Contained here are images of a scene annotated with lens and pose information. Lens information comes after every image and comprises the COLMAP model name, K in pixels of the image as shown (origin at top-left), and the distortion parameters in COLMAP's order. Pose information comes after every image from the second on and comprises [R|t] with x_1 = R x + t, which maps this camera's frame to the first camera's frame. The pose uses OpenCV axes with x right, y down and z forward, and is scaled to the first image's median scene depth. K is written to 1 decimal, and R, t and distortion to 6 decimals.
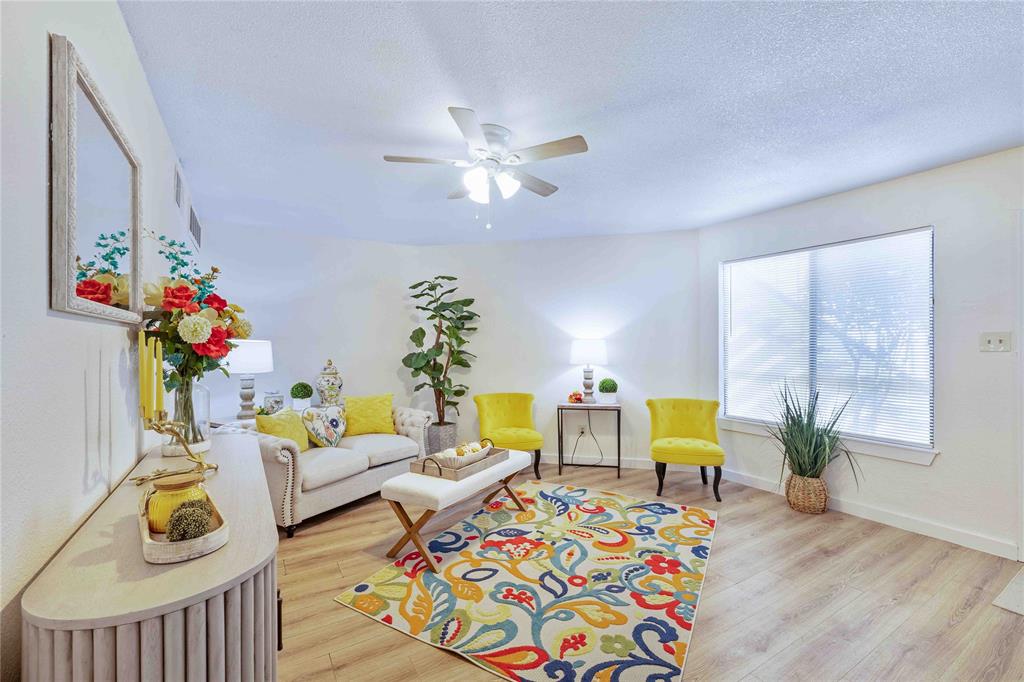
lens RADIAL K [[427.3, 0, 505.9], [0, 427.3, 342.3], [0, 0, 1]] dist [0.003321, -0.000122]
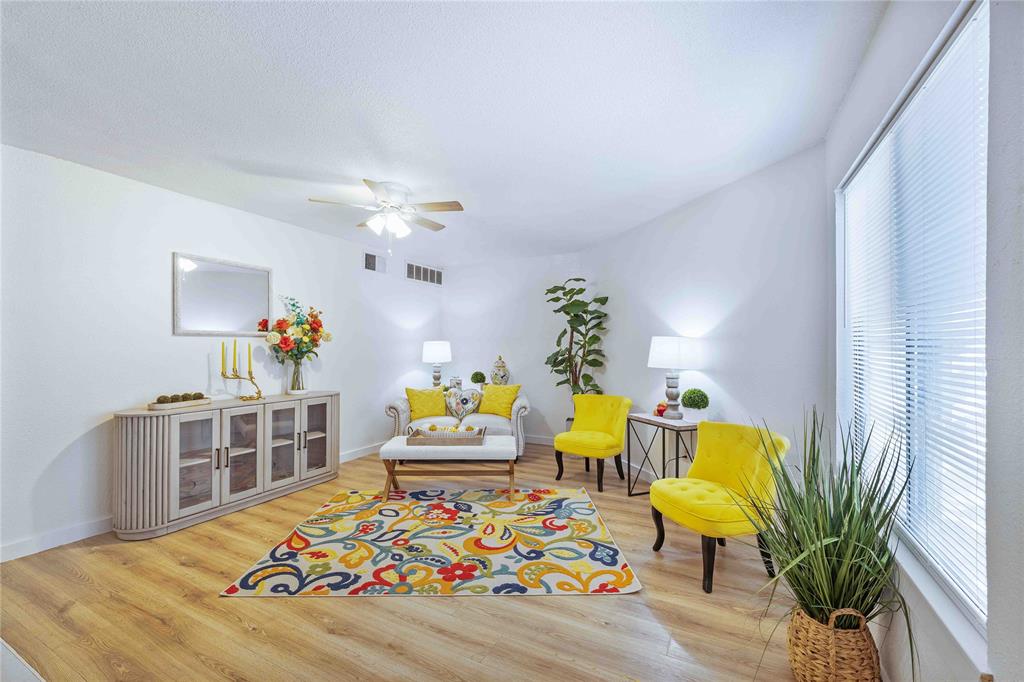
lens RADIAL K [[427.3, 0, 505.5], [0, 427.3, 343.1], [0, 0, 1]] dist [0.003321, -0.000122]
pose [[0.513775, -0.004677, -0.857912, 1.192896], [0.007250, 0.999973, -0.001109, 0.005391], [0.857894, -0.005650, 0.513796, 0.570099]]
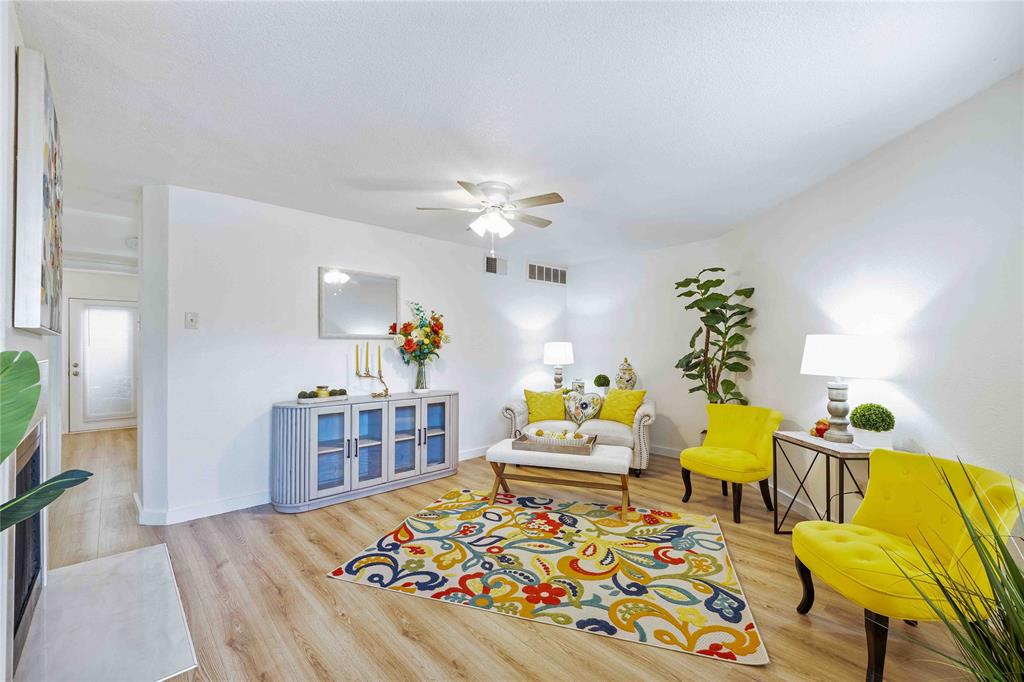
lens RADIAL K [[427.3, 0, 507.4], [0, 427.3, 343.4], [0, 0, 1]] dist [0.003321, -0.000122]
pose [[0.200628, -0.007327, -0.979640, 1.165944], [0.010978, 0.999926, -0.005230, 0.004744], [0.979606, -0.009705, 0.200693, 0.716457]]
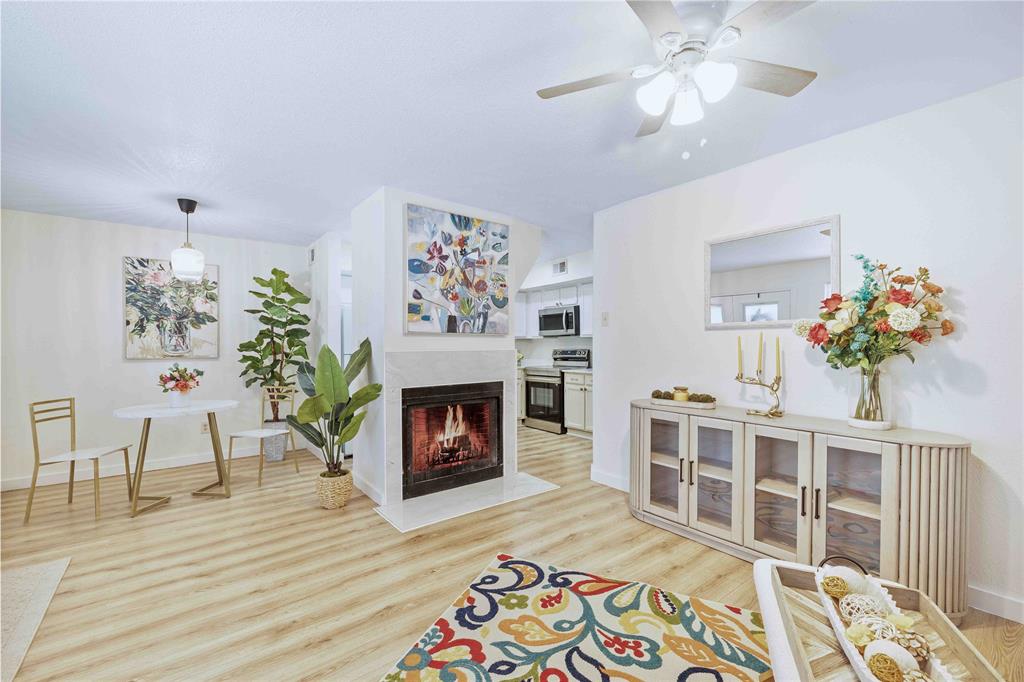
lens RADIAL K [[427.3, 0, 510.3], [0, 427.3, 349.0], [0, 0, 1]] dist [0.003321, -0.000122]
pose [[-0.992936, 0.003715, -0.118594, 0.281558], [0.003499, 0.999992, 0.002031, 0.021598], [0.118600, 0.001602, -0.992941, 1.489460]]
